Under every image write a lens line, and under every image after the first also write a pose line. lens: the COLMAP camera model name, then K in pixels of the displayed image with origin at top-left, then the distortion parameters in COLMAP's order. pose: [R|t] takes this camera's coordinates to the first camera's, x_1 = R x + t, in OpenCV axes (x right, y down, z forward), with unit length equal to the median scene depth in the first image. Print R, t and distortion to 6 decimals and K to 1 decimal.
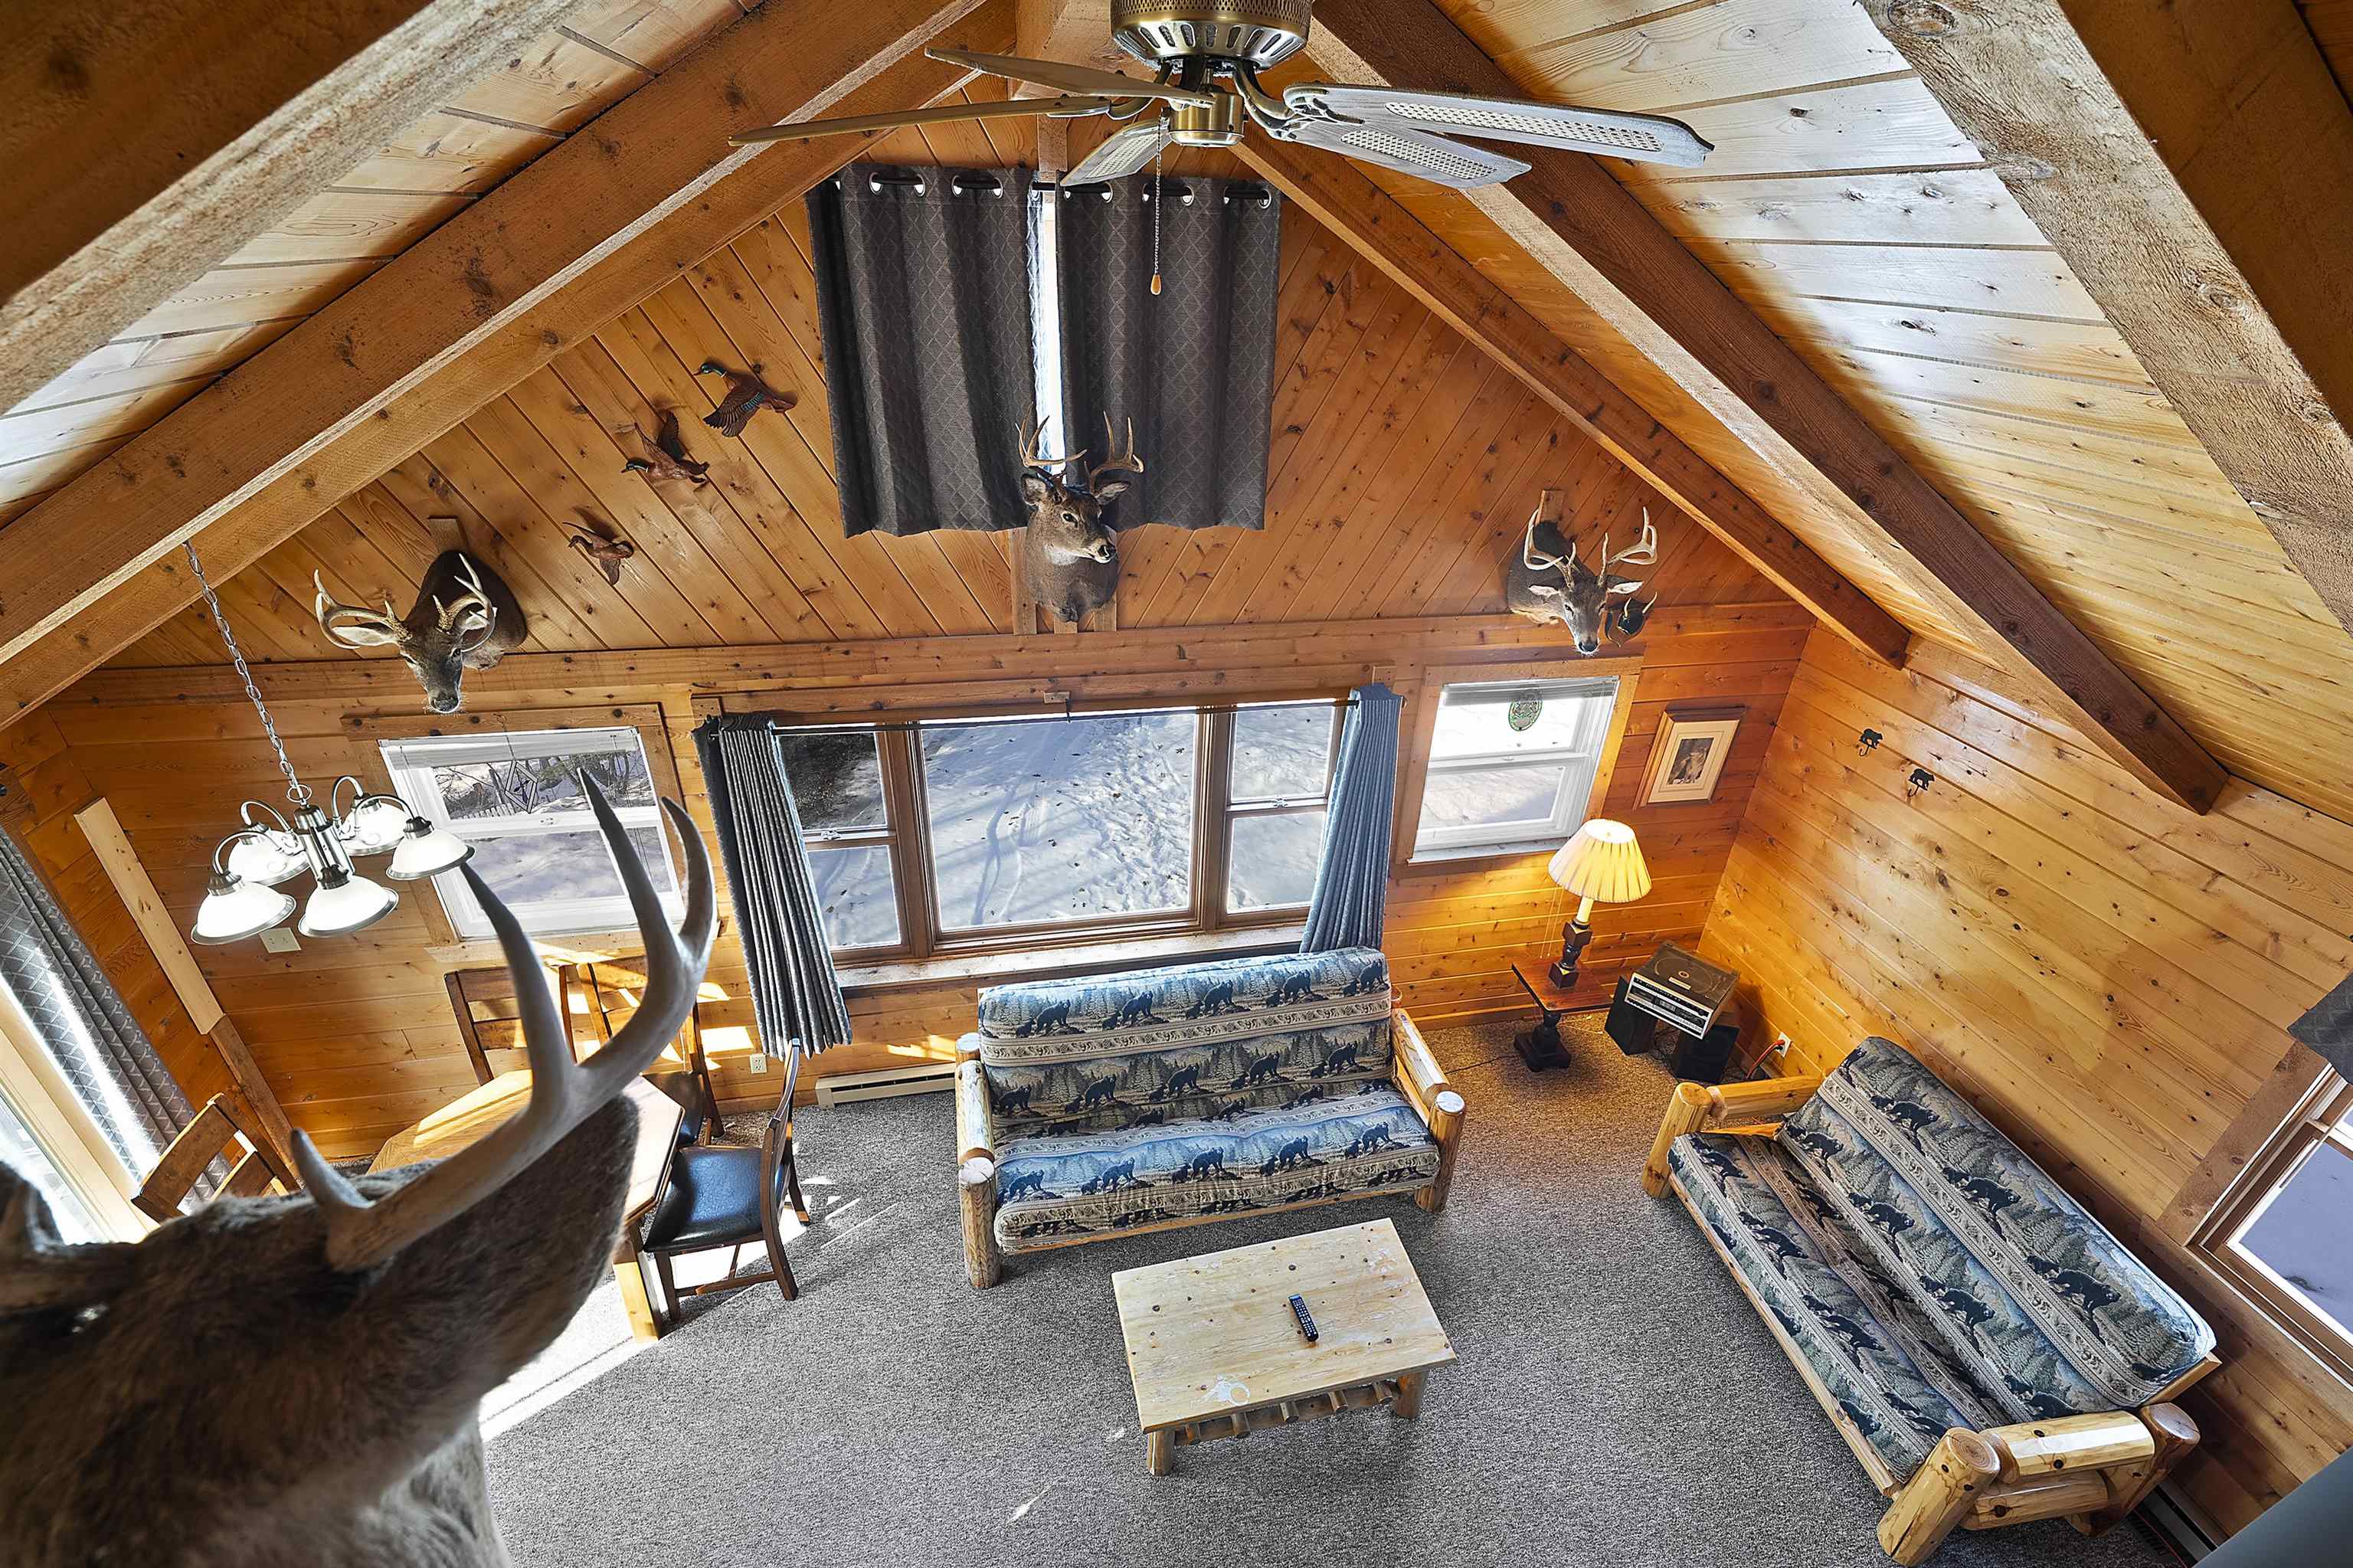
lens RADIAL K [[988.9, 0, 1176.5], [0, 988.9, 784.0], [0, 0, 1]] dist [-0.002238, -0.000043]
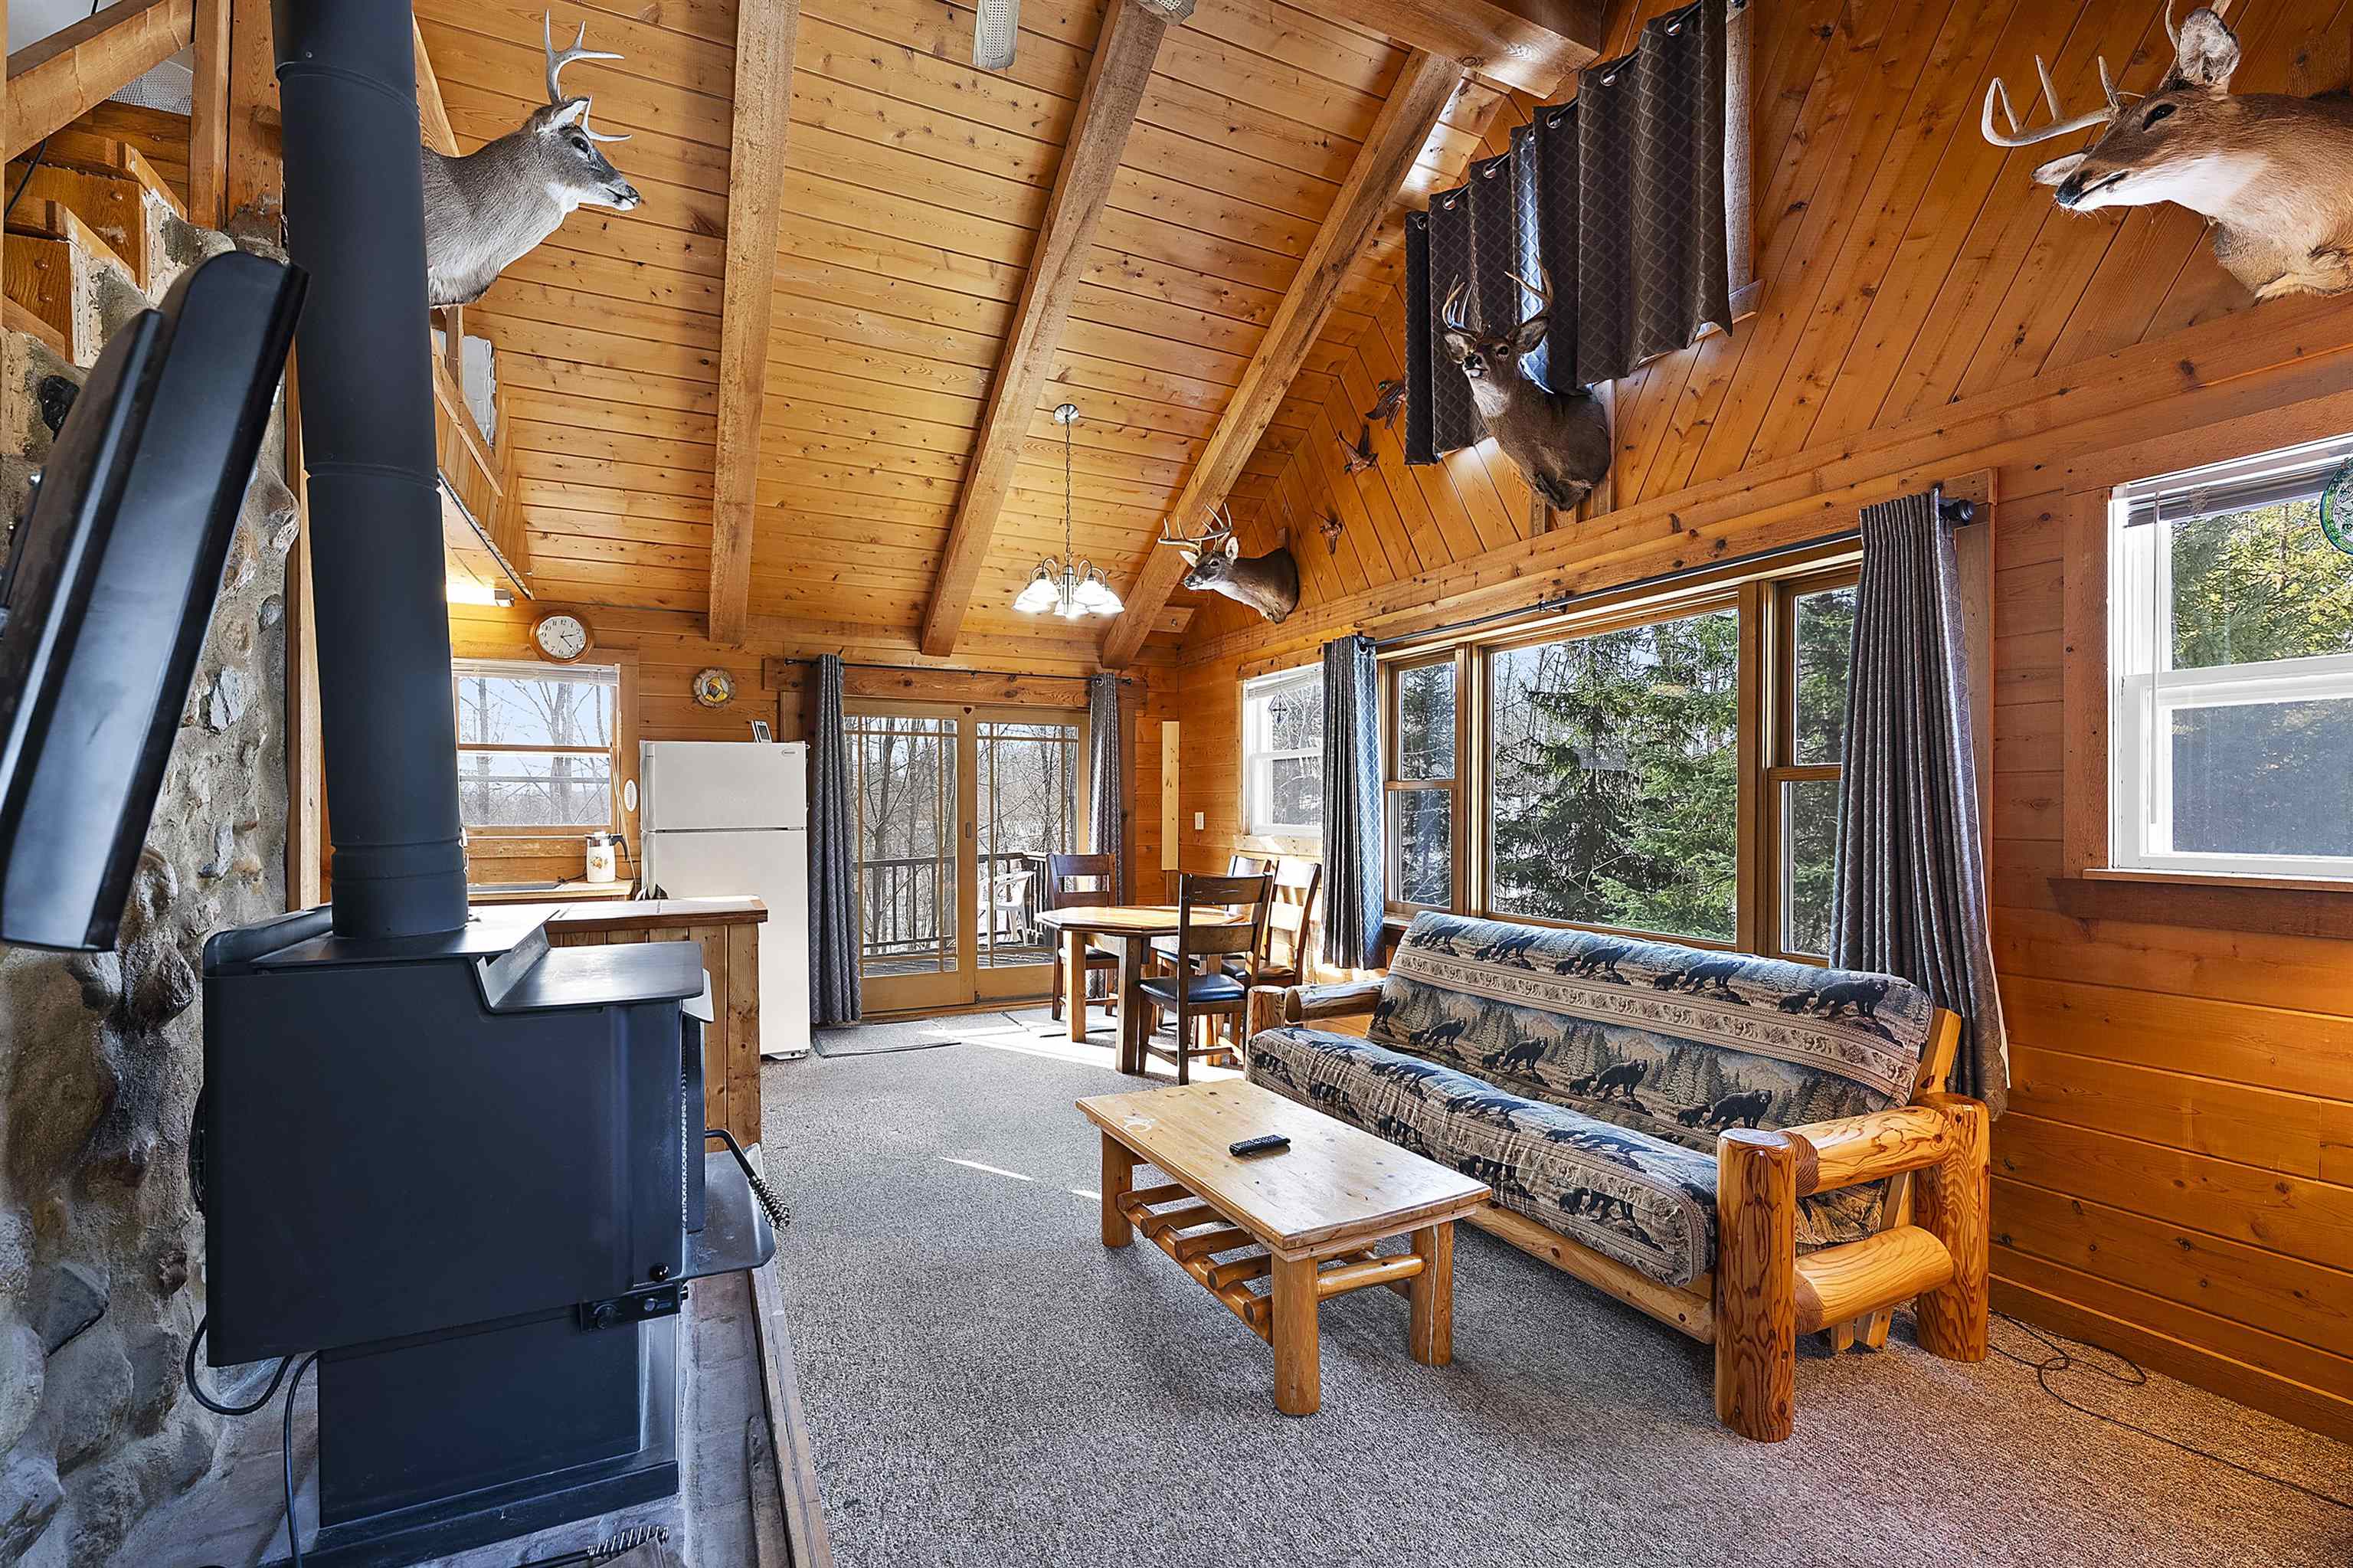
lens RADIAL K [[1025.3, 0, 1182.2], [0, 1025.3, 812.7], [0, 0, 1]] dist [-0.002986, -0.001178]
pose [[0.257638, -0.026327, -0.965883, 0.752495], [-0.460320, 0.875556, -0.146651, 0.413616], [0.849546, 0.482398, 0.213458, 0.603125]]
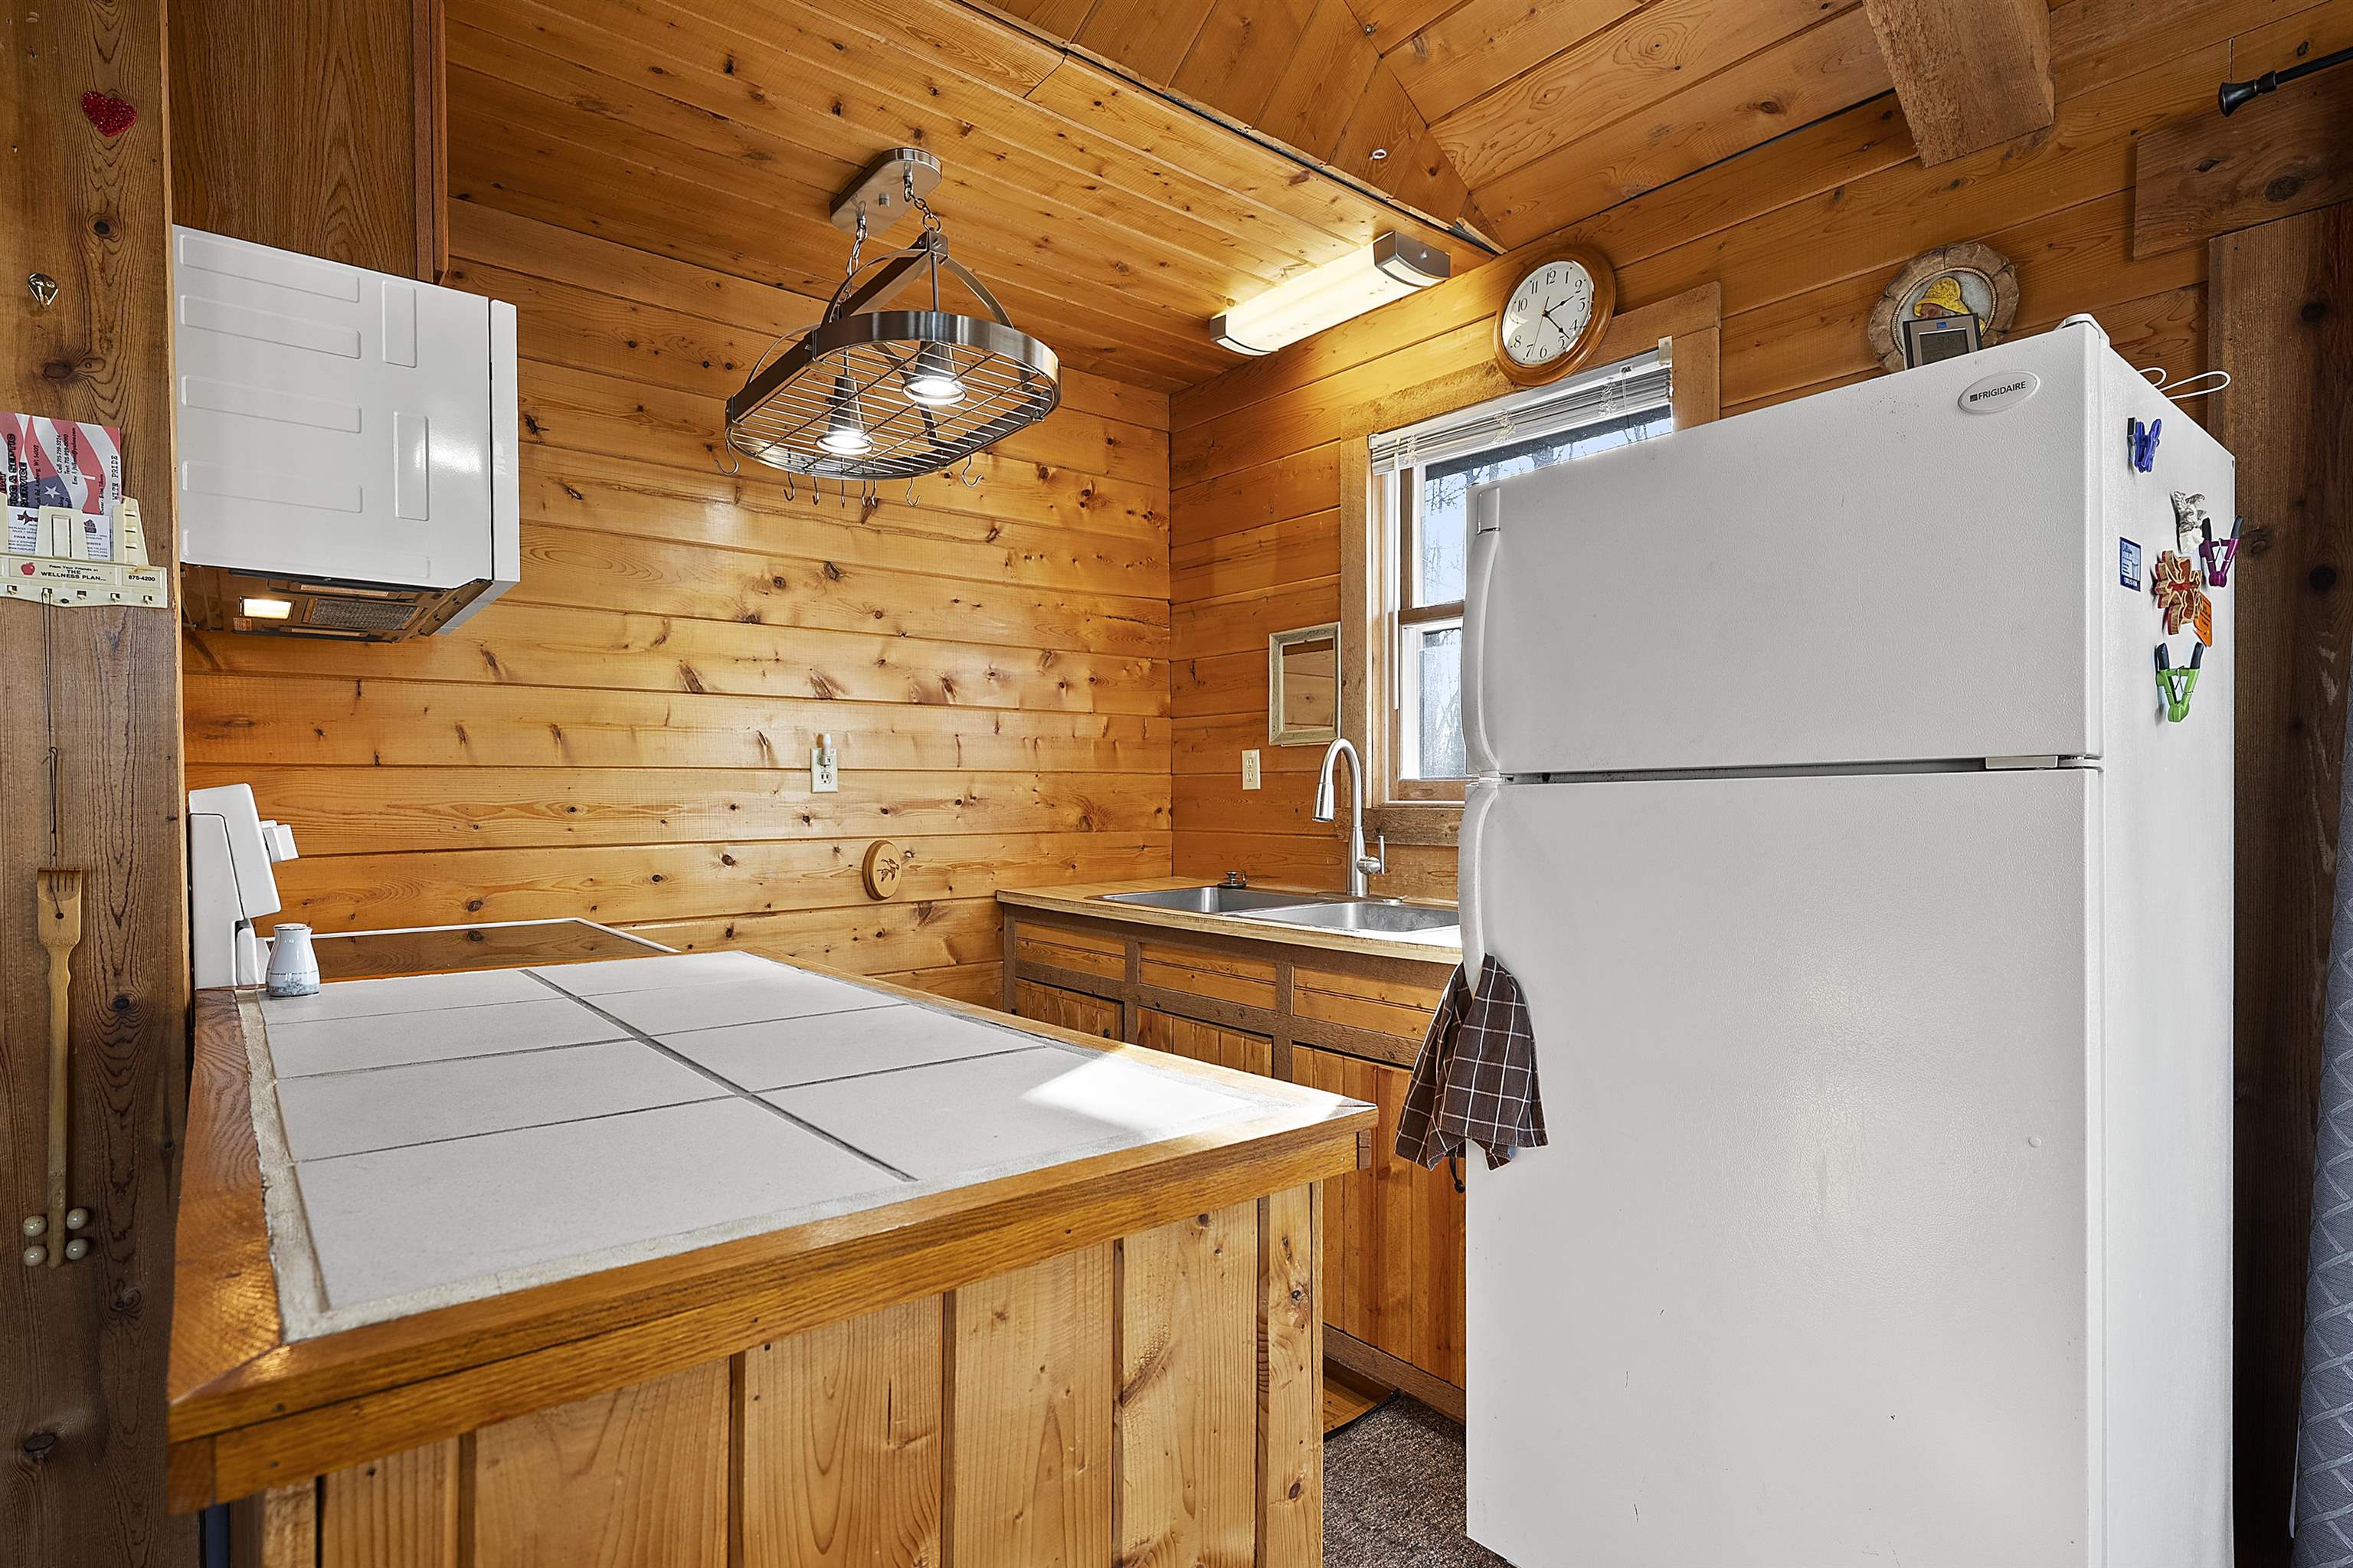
lens RADIAL K [[1164.3, 0, 1168.5], [0, 1164.3, 814.2], [0, 0, 1]] dist [0.000279, -0.000654]
pose [[-0.882418, -0.020919, -0.470002, -0.316006], [-0.248251, 0.869314, 0.427393, 0.405425], [0.399638, 0.493818, -0.772291, 0.621631]]
